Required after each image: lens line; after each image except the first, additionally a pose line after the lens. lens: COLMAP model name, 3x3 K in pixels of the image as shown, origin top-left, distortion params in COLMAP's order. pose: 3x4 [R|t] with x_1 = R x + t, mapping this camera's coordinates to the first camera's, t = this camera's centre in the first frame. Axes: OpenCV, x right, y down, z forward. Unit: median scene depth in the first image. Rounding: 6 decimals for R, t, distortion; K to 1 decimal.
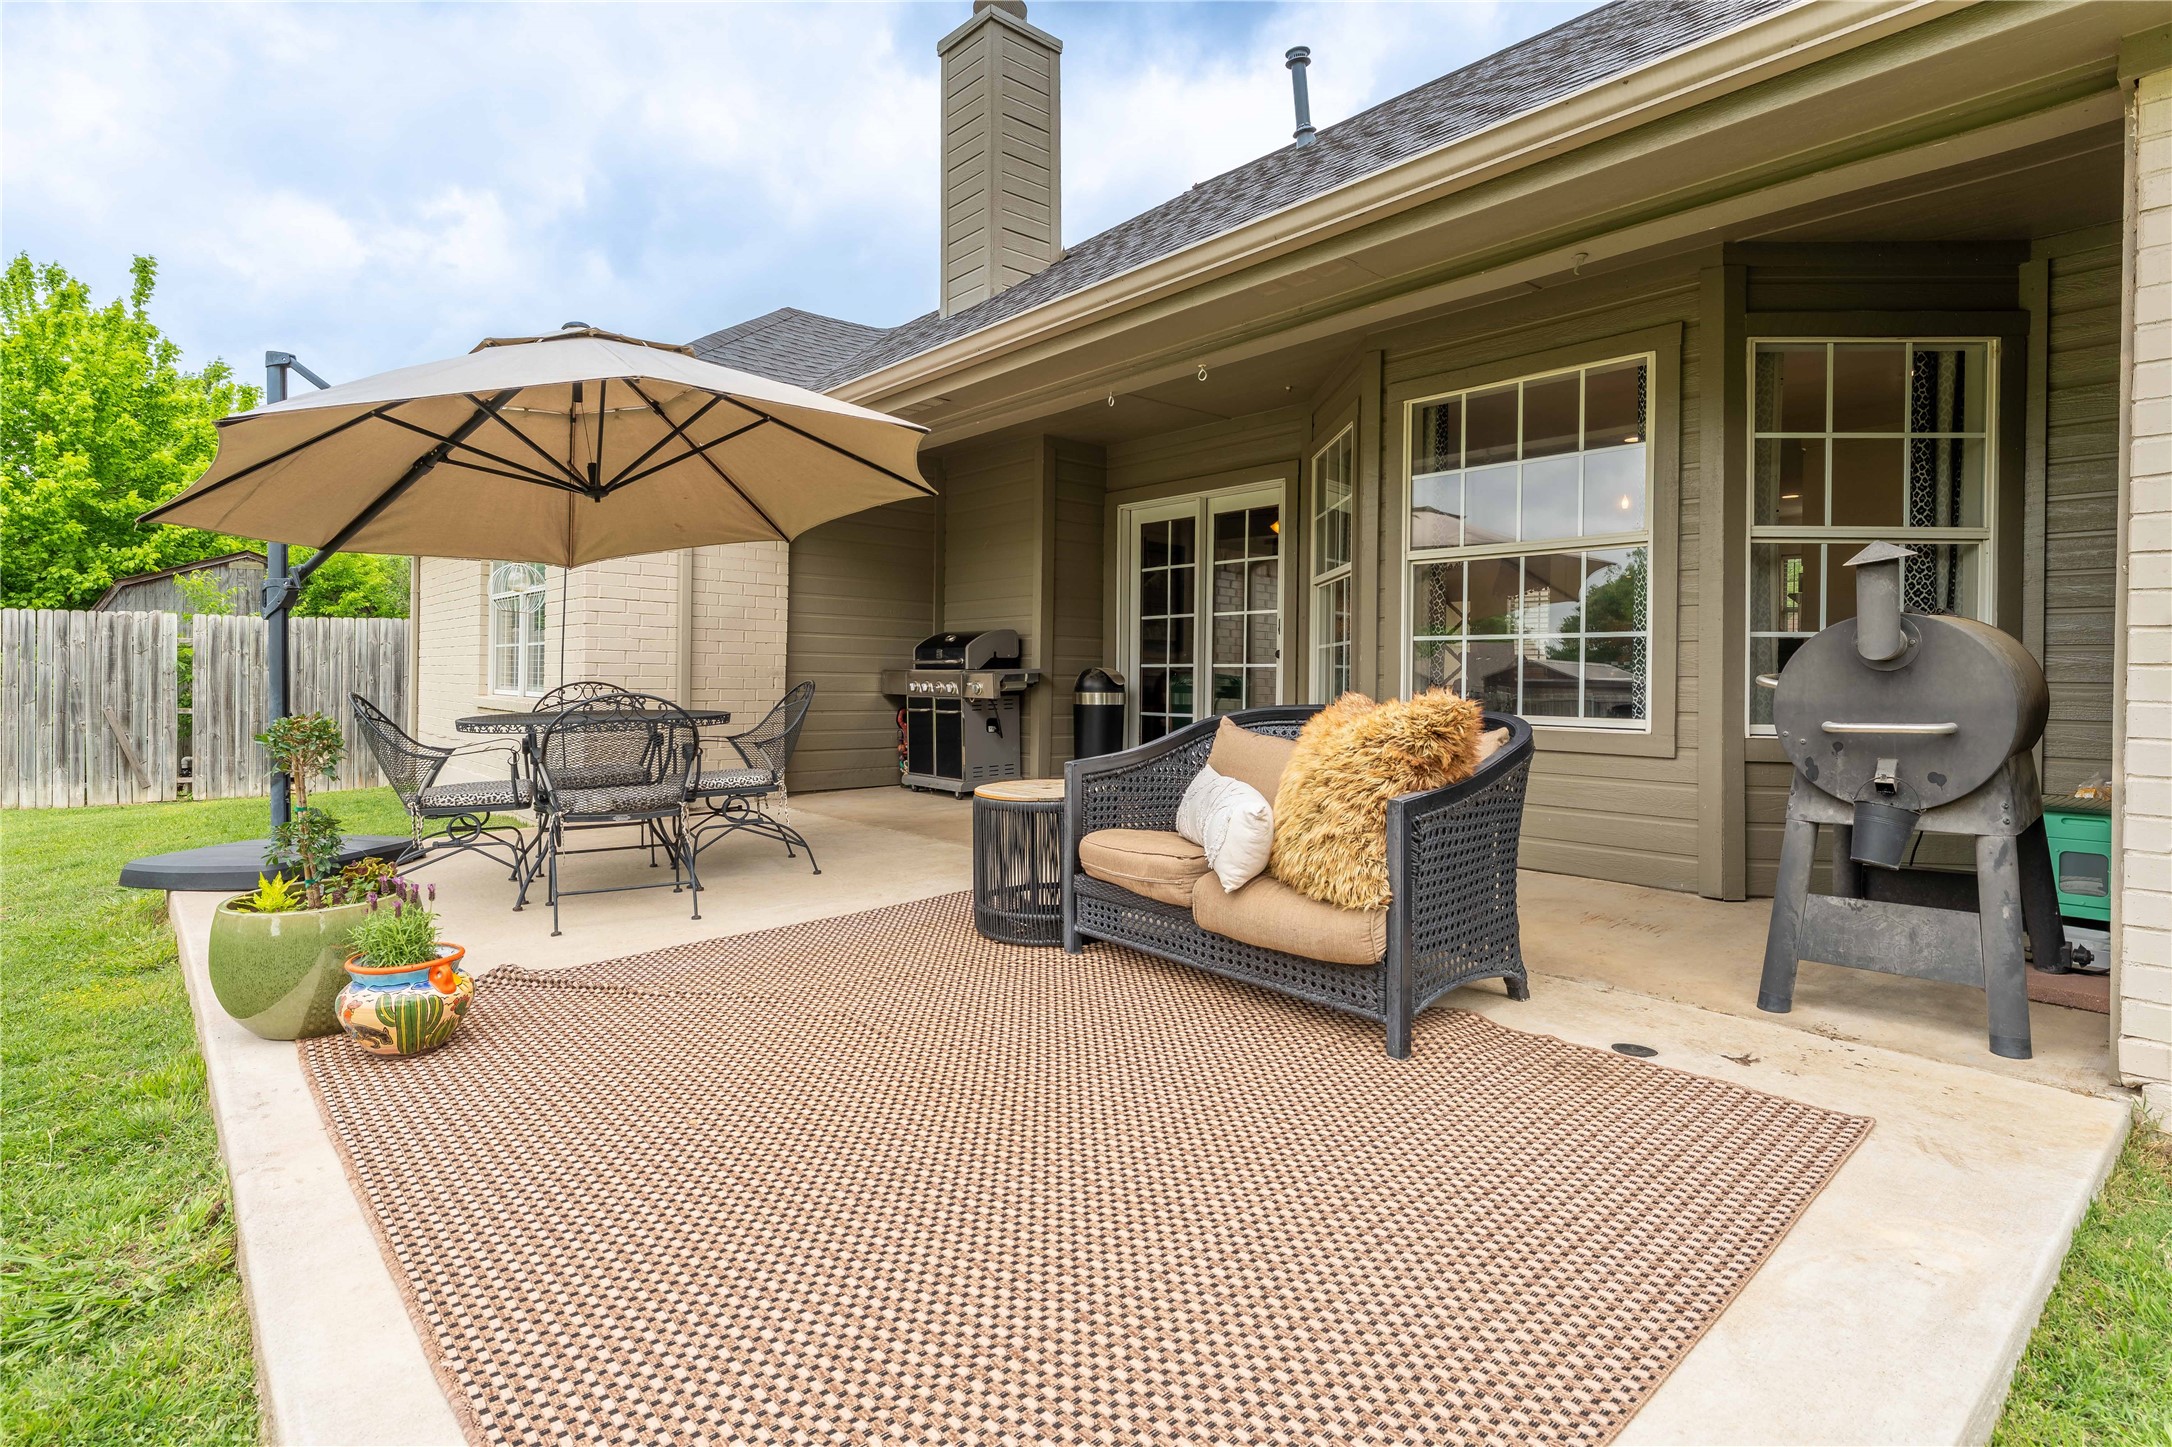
lens RADIAL K [[1042.6, 0, 1072.1], [0, 1042.6, 687.4], [0, 0, 1]] dist [0.004471, 0.000268]
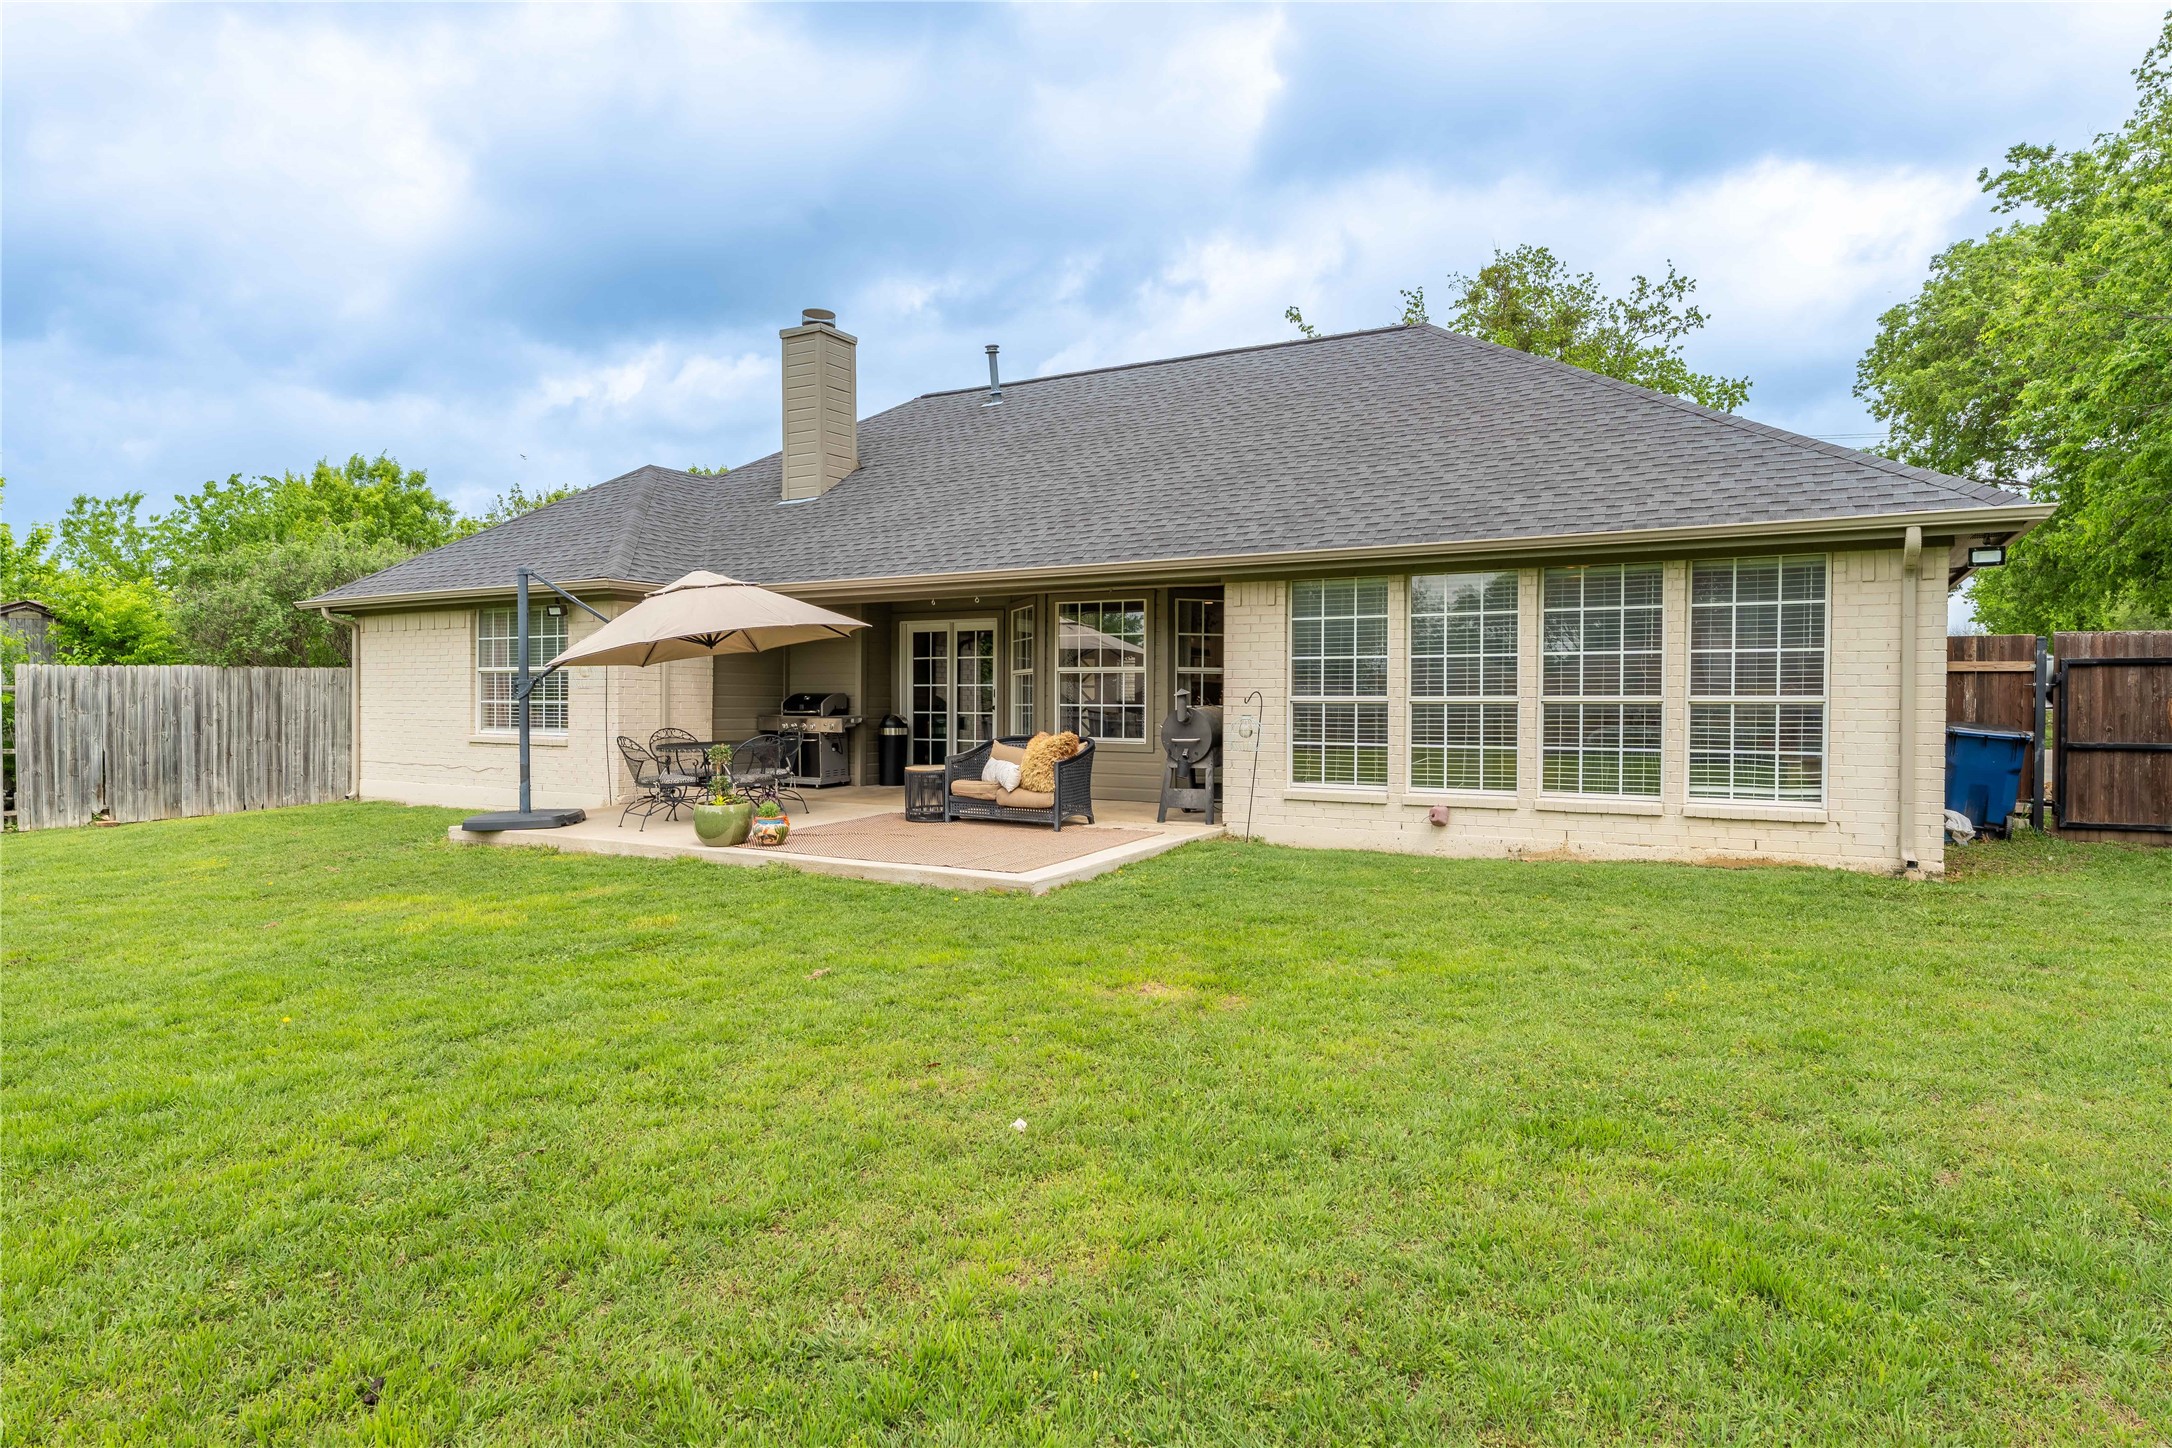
lens RADIAL K [[1156.9, 0, 1089.3], [0, 1156.9, 717.3], [0, 0, 1]] dist [0.003859, 0.000294]
pose [[0.941981, -0.010466, 0.335503, -0.346910], [0.007682, 0.999924, 0.009625, -0.031942], [-0.335578, -0.006489, 0.941990, -1.054784]]
